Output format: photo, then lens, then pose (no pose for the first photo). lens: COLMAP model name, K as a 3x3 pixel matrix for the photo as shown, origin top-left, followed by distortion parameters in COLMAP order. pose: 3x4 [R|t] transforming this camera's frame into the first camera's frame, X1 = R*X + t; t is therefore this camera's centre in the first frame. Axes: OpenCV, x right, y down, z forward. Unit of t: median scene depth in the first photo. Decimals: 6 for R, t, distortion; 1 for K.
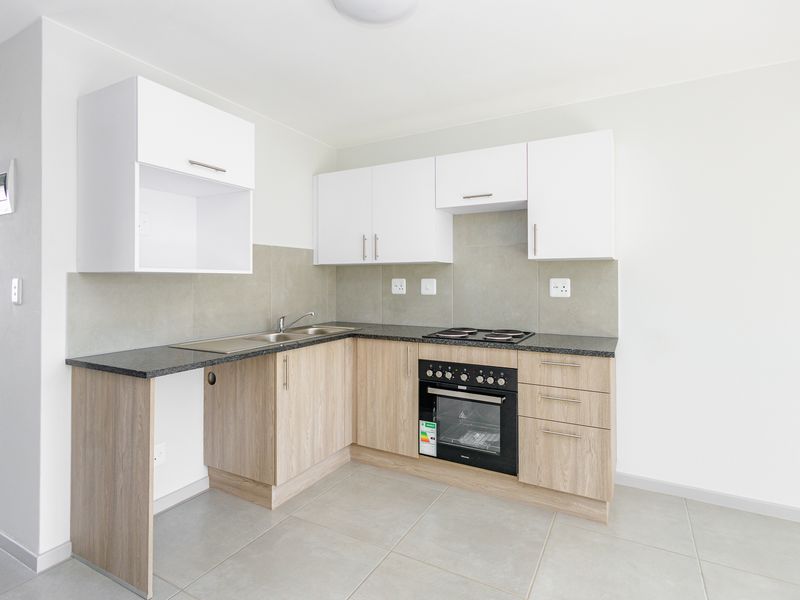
lens RADIAL K [[425.5, 0, 398.9], [0, 425.5, 282.2], [0, 0, 1]] dist [0.003711, 0.000260]
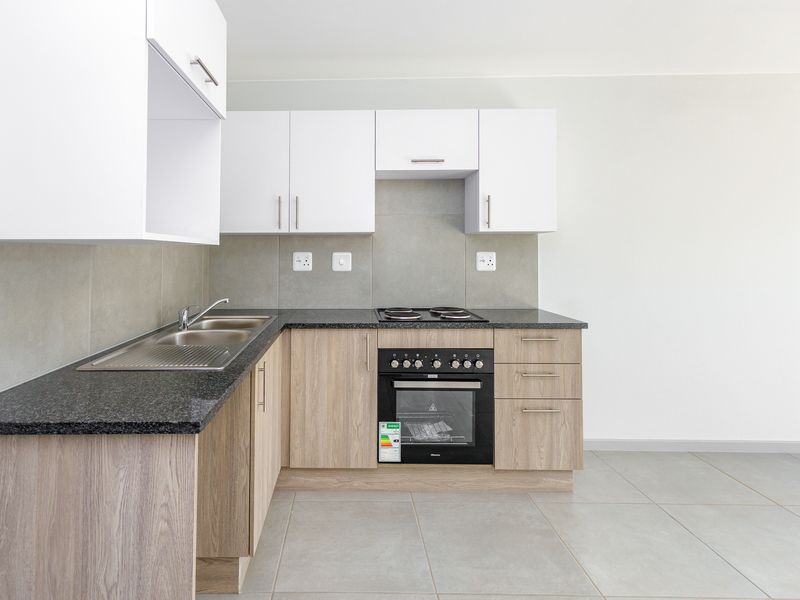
lens RADIAL K [[454.8, 0, 333.1], [0, 454.8, 247.6], [0, 0, 1]] dist [0.000923, 0.000832]
pose [[0.883716, 0.004945, 0.467997, -0.469214], [0.003798, 0.999835, -0.017736, -0.001972], [-0.468007, 0.017451, 0.883552, 0.259519]]
